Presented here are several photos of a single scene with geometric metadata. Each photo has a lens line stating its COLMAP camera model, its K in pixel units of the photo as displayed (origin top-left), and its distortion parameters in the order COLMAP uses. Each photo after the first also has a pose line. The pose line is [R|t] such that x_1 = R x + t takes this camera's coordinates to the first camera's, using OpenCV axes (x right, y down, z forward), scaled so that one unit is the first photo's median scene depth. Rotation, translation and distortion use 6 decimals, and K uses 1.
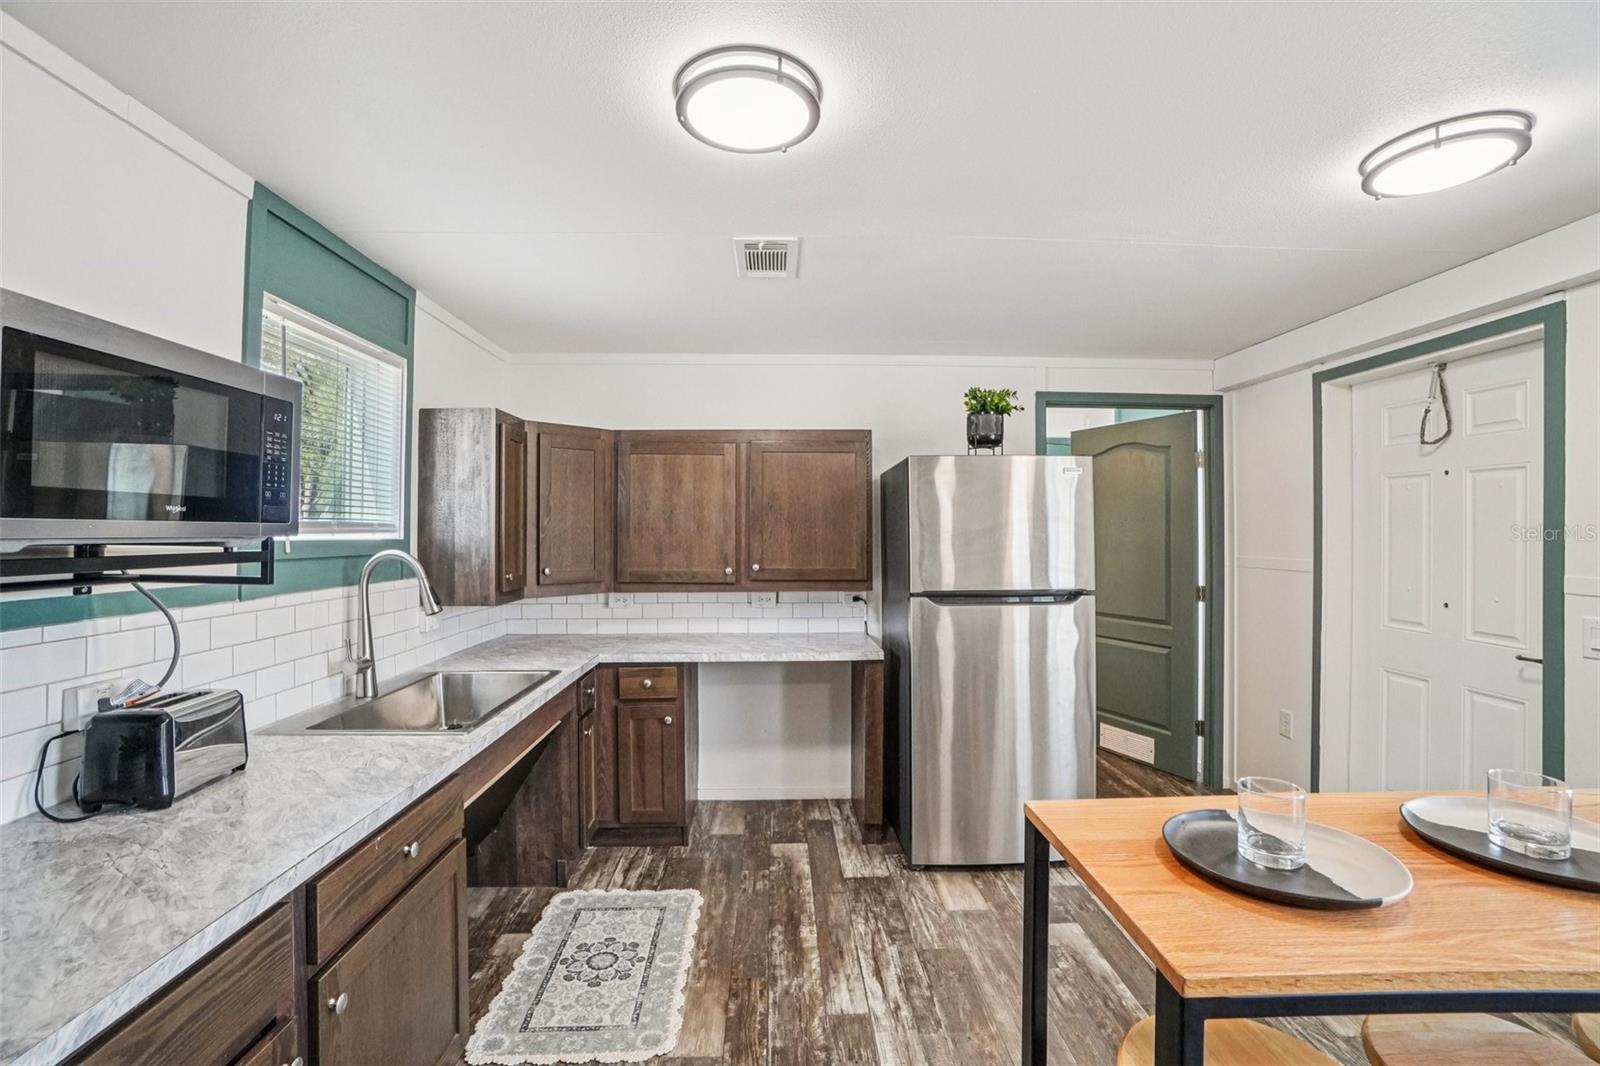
lens RADIAL K [[717.2, 0, 808.2], [0, 717.2, 532.6], [0, 0, 1]] dist [-0.038298, 0.009052]
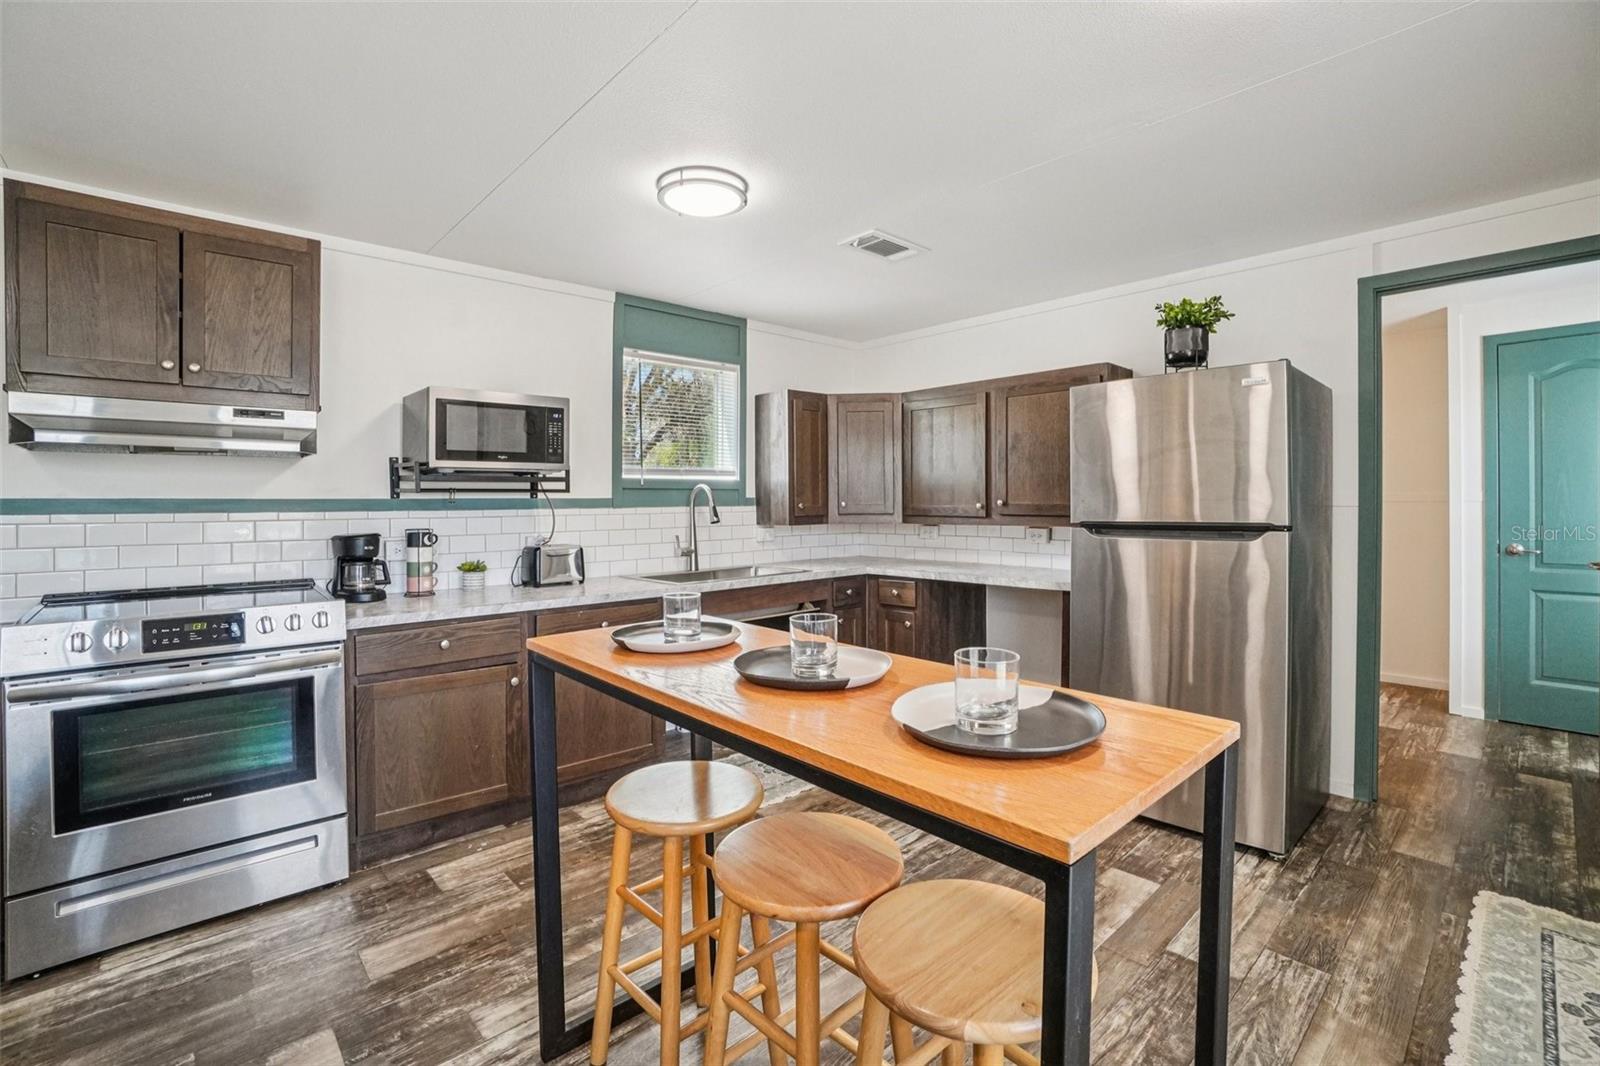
lens RADIAL K [[717.2, 0, 776.8], [0, 717.2, 515.4], [0, 0, 1]] dist [-0.038298, 0.009052]
pose [[0.644690, 0.012237, -0.764346, 0.599065], [0.007388, 0.999725, 0.022236, 0.044633], [0.764408, -0.019982, 0.644423, 0.029372]]
